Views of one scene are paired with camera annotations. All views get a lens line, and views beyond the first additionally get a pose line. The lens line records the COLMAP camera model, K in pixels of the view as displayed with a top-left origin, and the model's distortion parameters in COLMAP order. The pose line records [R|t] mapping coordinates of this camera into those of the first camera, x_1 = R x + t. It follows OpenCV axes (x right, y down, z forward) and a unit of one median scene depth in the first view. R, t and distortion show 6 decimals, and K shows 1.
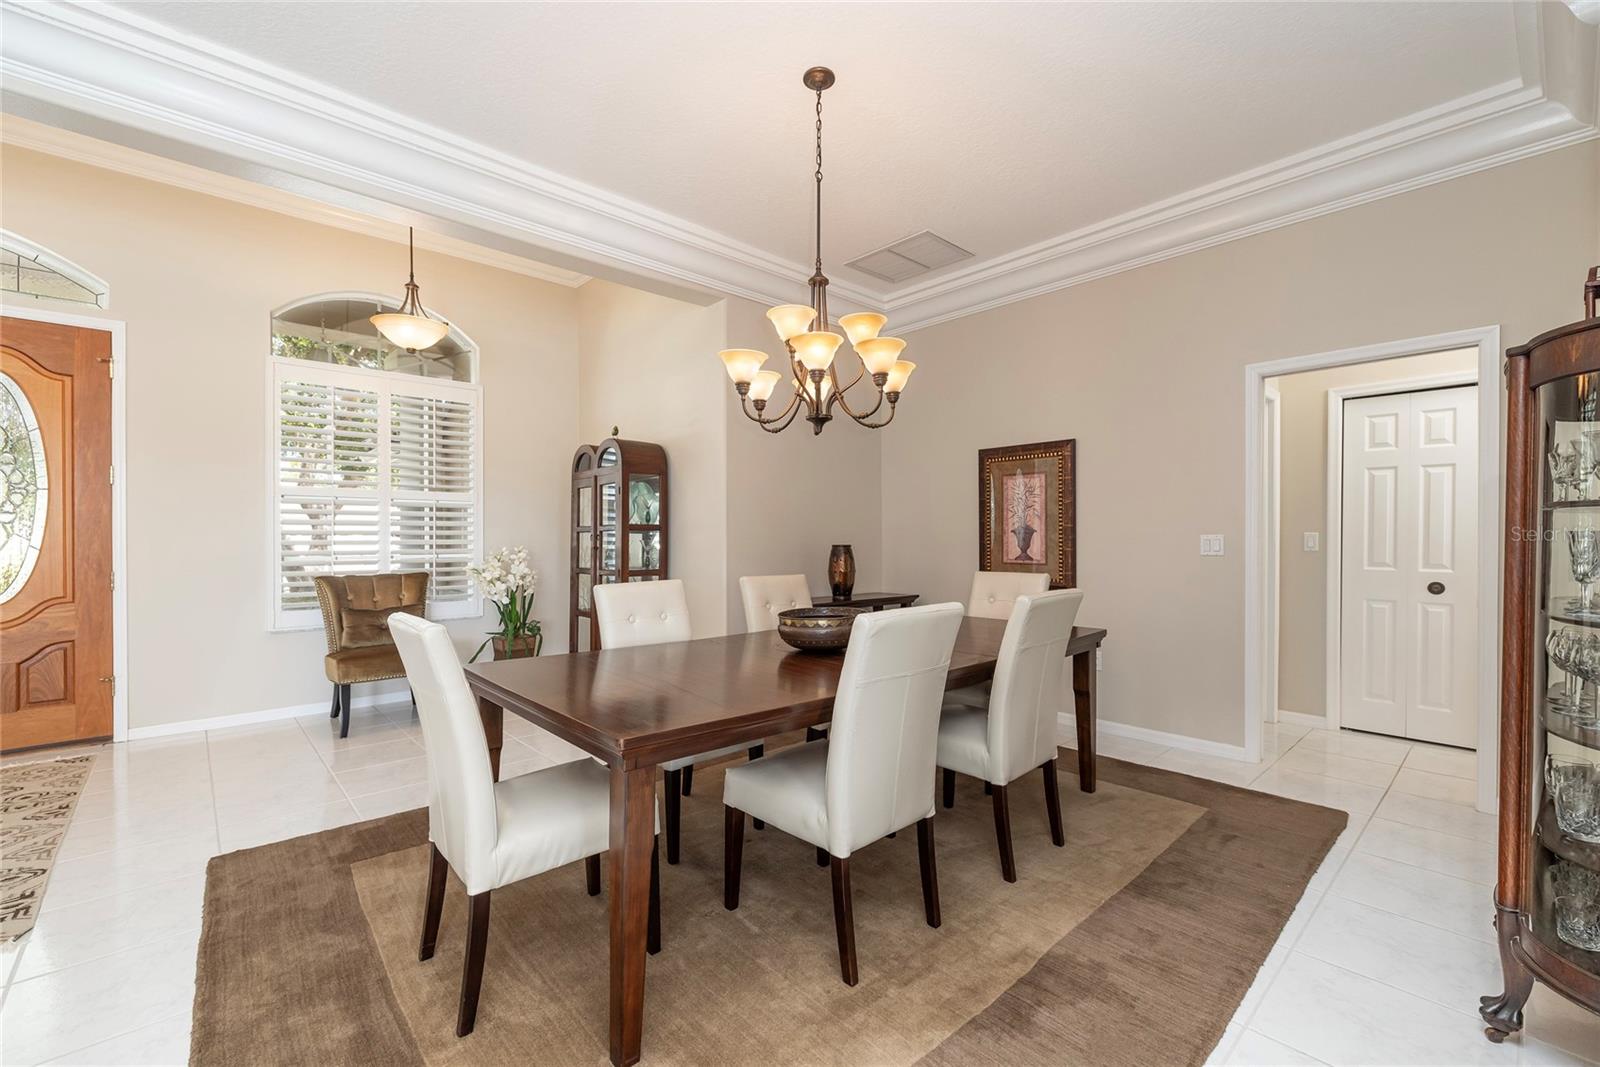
lens RADIAL K [[672.1, 0, 788.6], [0, 672.1, 541.3], [0, 0, 1]] dist [-0.001360, -0.000436]
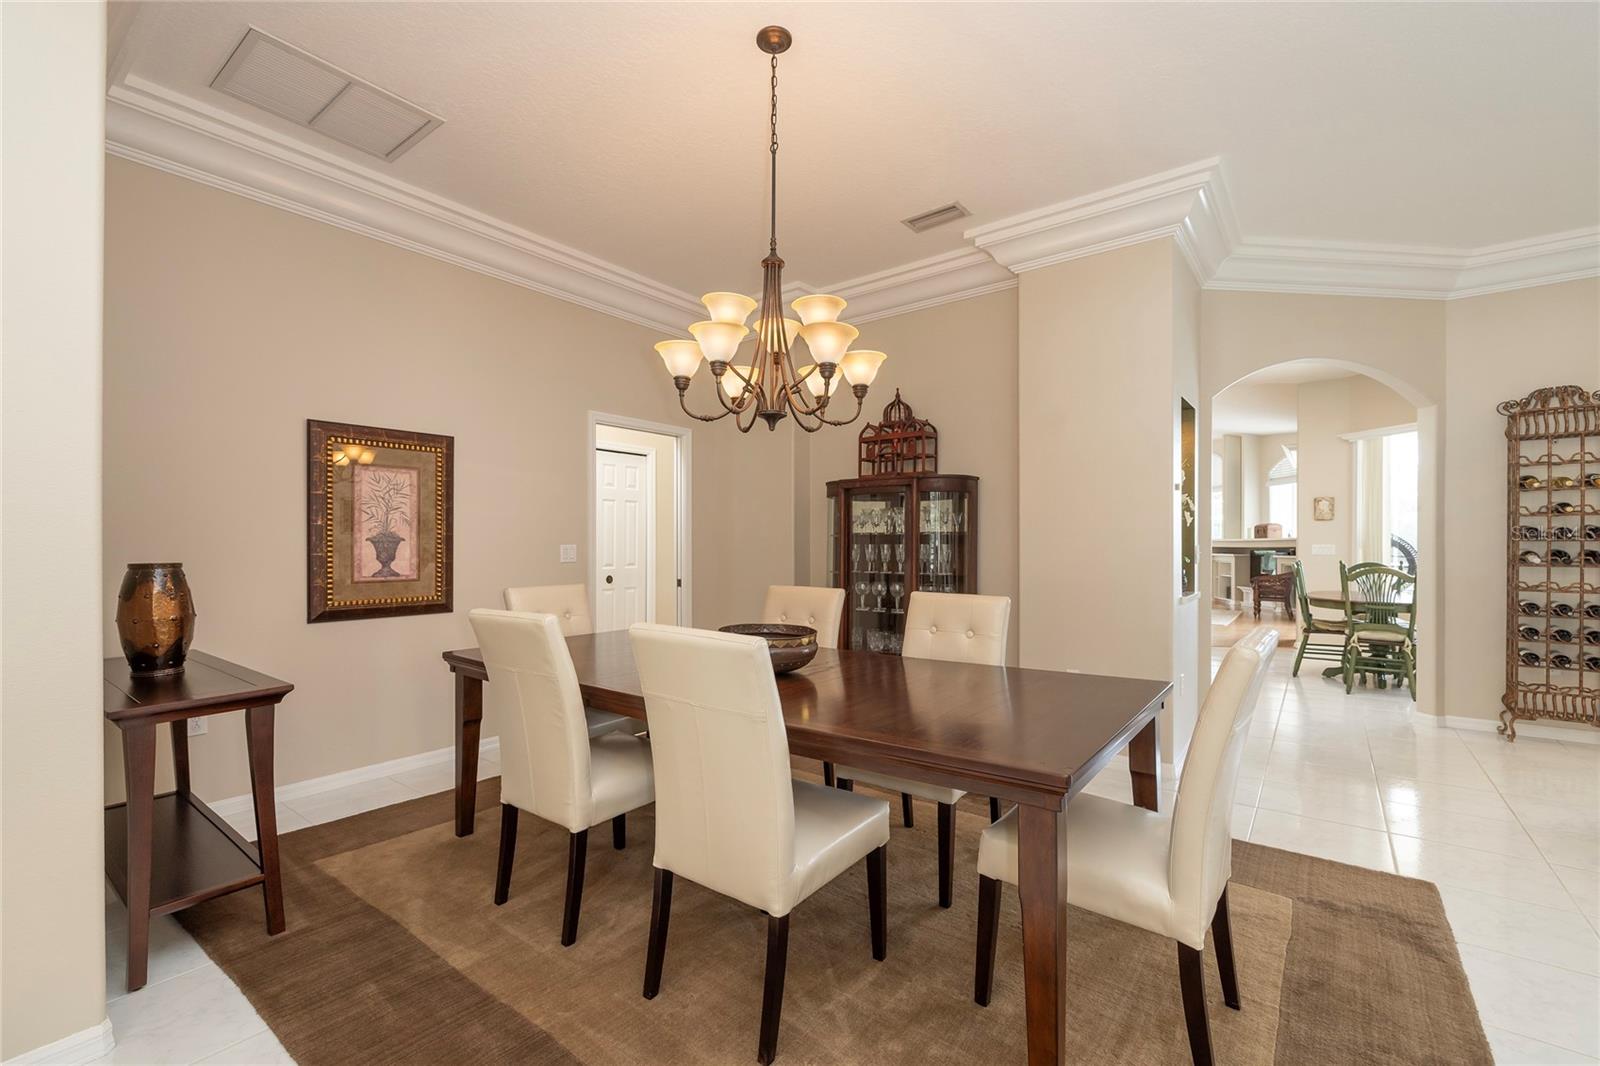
lens RADIAL K [[672.1, 0, 794.5], [0, 672.1, 543.8], [0, 0, 1]] dist [-0.001360, -0.000436]
pose [[-0.166619, 0.003843, 0.986014, -0.567719], [0.010532, 0.999942, -0.002118, -0.003379], [-0.985965, 0.010032, -0.166649, 0.721065]]
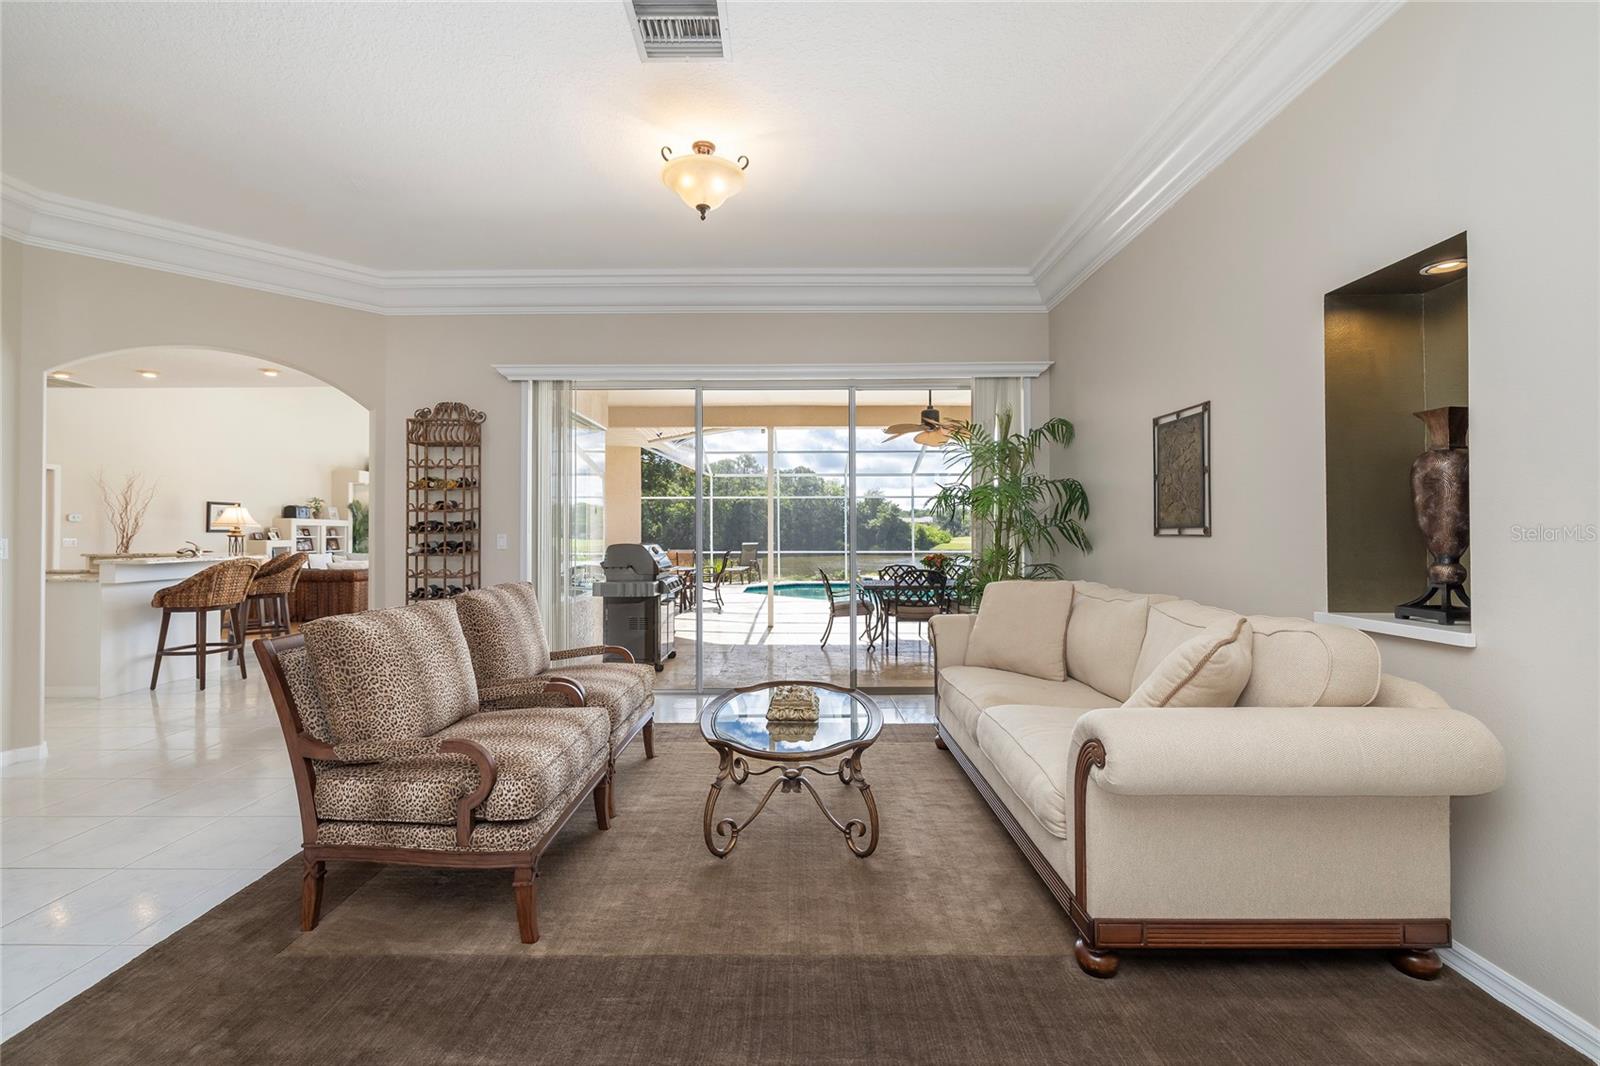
lens RADIAL K [[672.1, 0, 791.7], [0, 672.1, 525.7], [0, 0, 1]] dist [-0.001360, -0.000436]
pose [[-0.729513, 0.016196, 0.683775, -1.006099], [0.011578, 0.999869, -0.011330, 0.007888], [-0.683869, -0.000348, -0.729605, -0.114968]]
